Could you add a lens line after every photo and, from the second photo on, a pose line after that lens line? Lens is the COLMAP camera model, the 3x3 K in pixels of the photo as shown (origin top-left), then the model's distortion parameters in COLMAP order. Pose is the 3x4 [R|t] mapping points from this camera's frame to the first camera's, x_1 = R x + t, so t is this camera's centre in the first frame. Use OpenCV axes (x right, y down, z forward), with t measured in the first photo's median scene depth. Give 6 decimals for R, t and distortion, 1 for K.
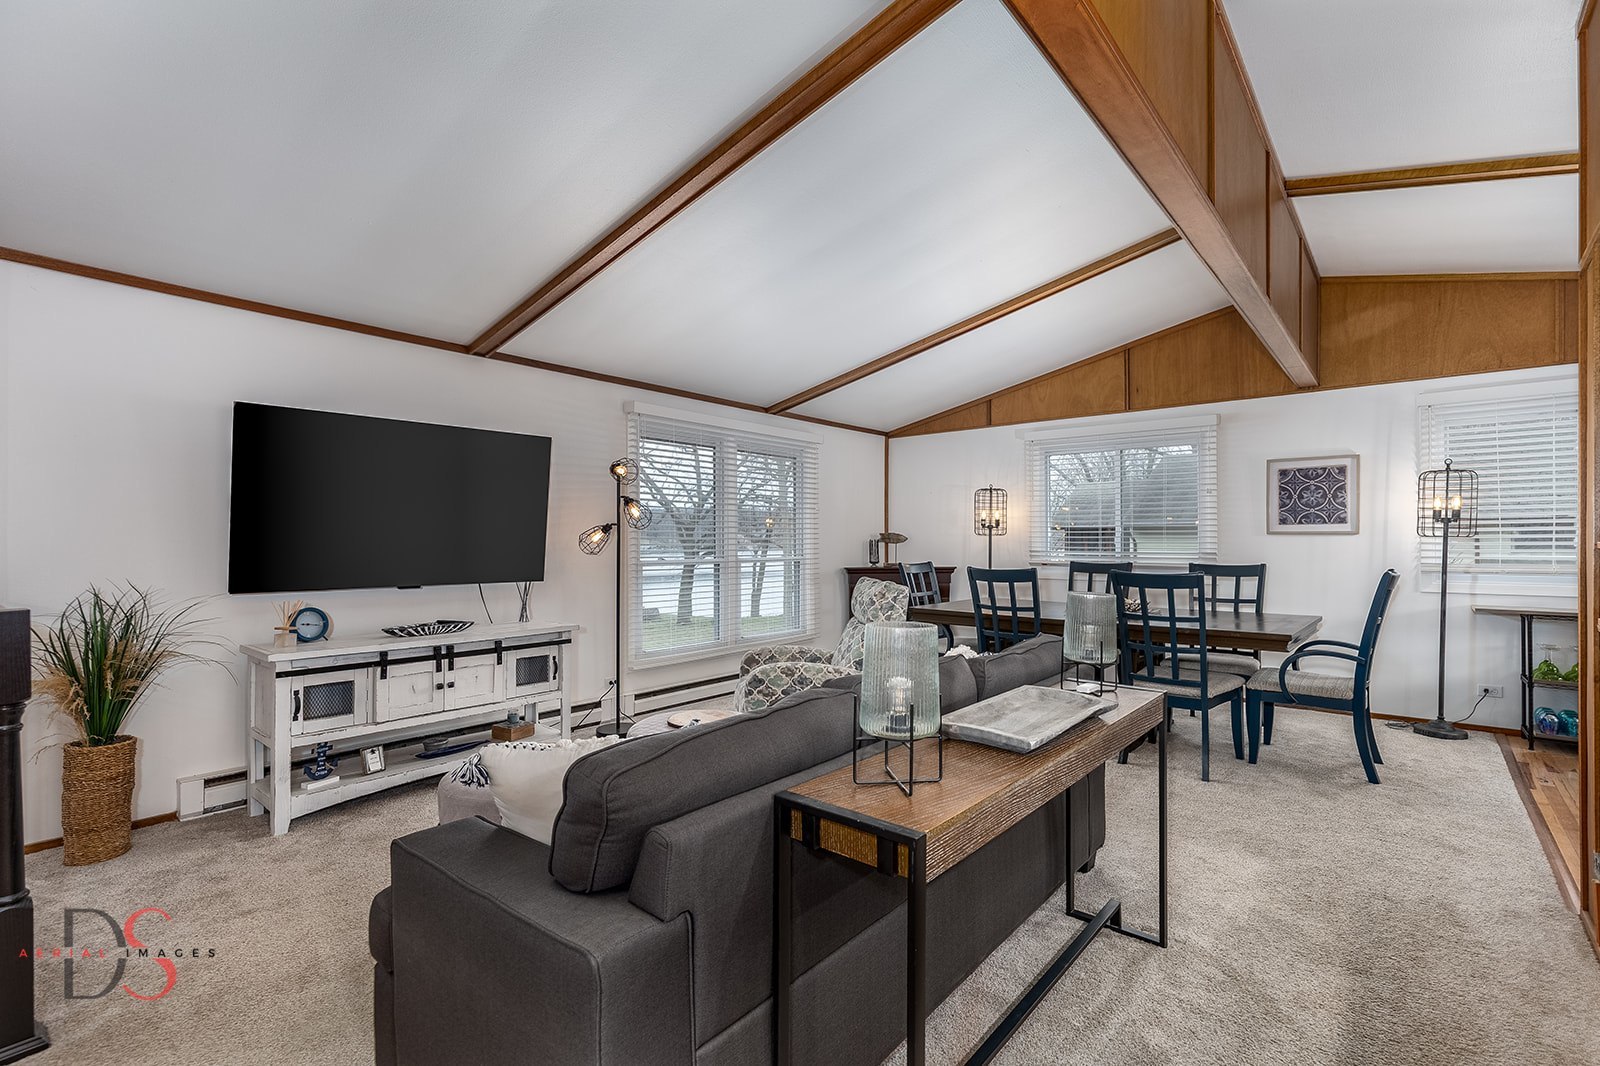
lens RADIAL K [[723.8, 0, 800.2], [0, 723.8, 534.4], [0, 0, 1]] dist [0.003531, -0.000631]
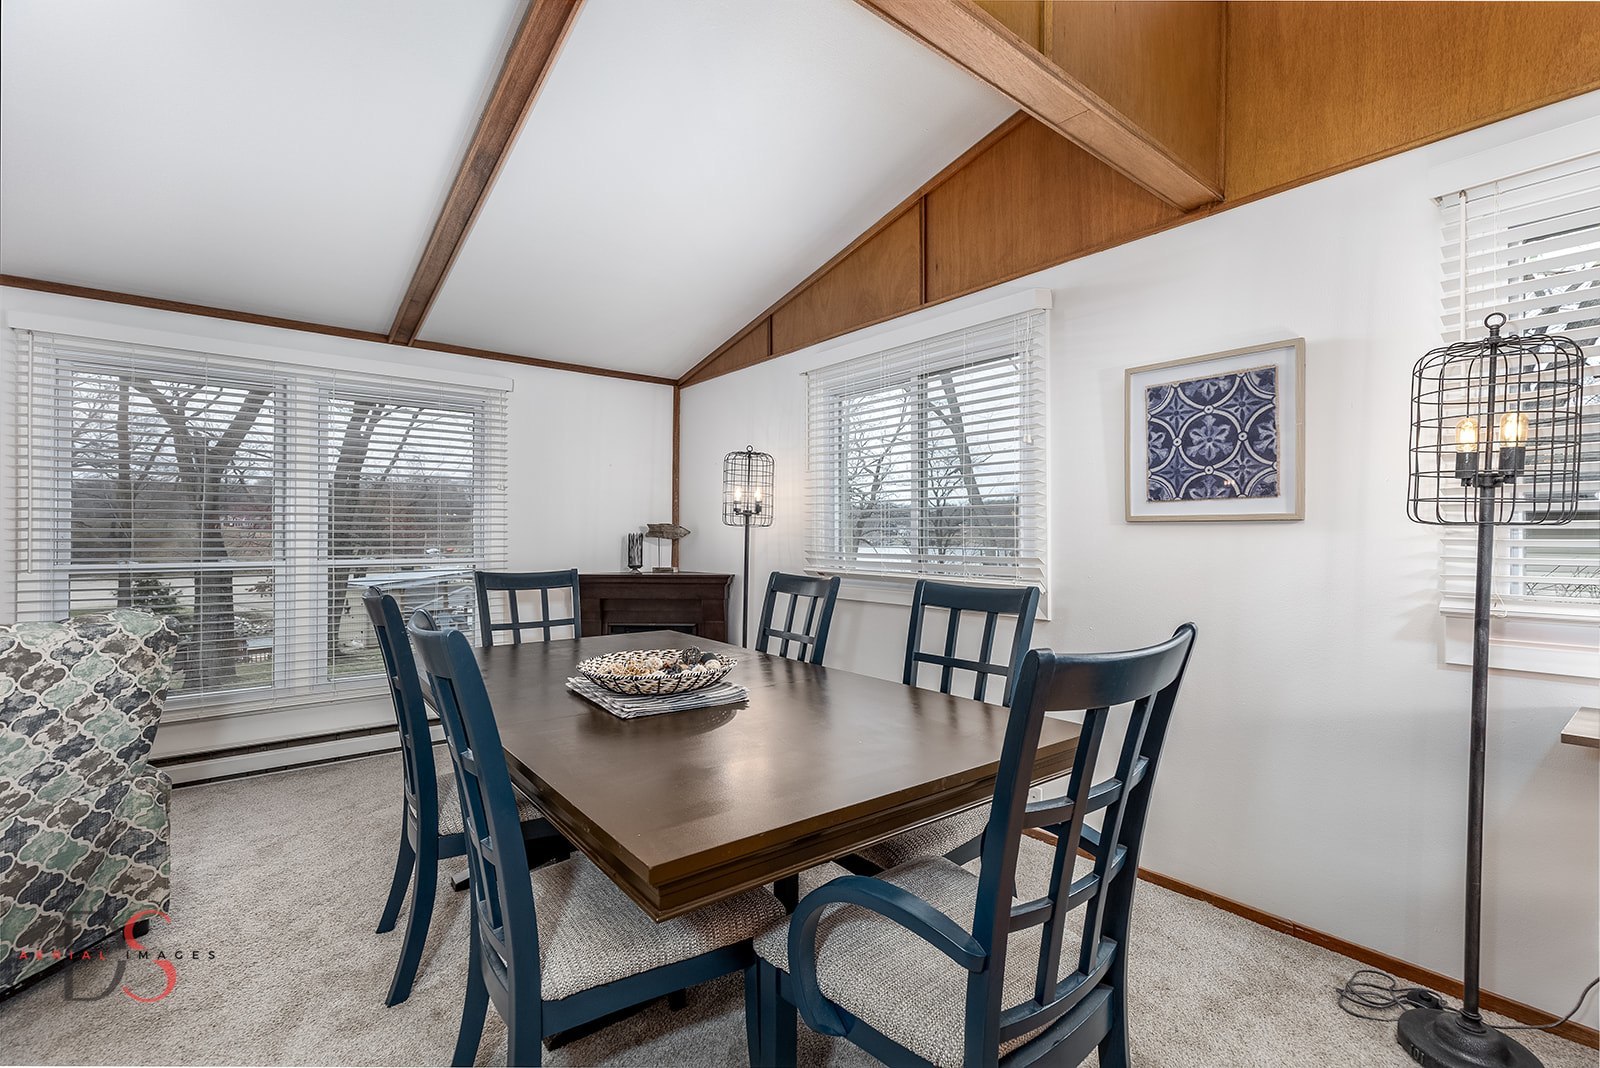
lens RADIAL K [[723.8, 0, 803.4], [0, 723.8, 537.4], [0, 0, 1]] dist [0.003531, -0.000631]
pose [[0.972896, 0.007244, -0.231129, 0.556532], [-0.006724, 0.999973, 0.003034, 0.010490], [0.231145, -0.001397, 0.972918, 0.483464]]
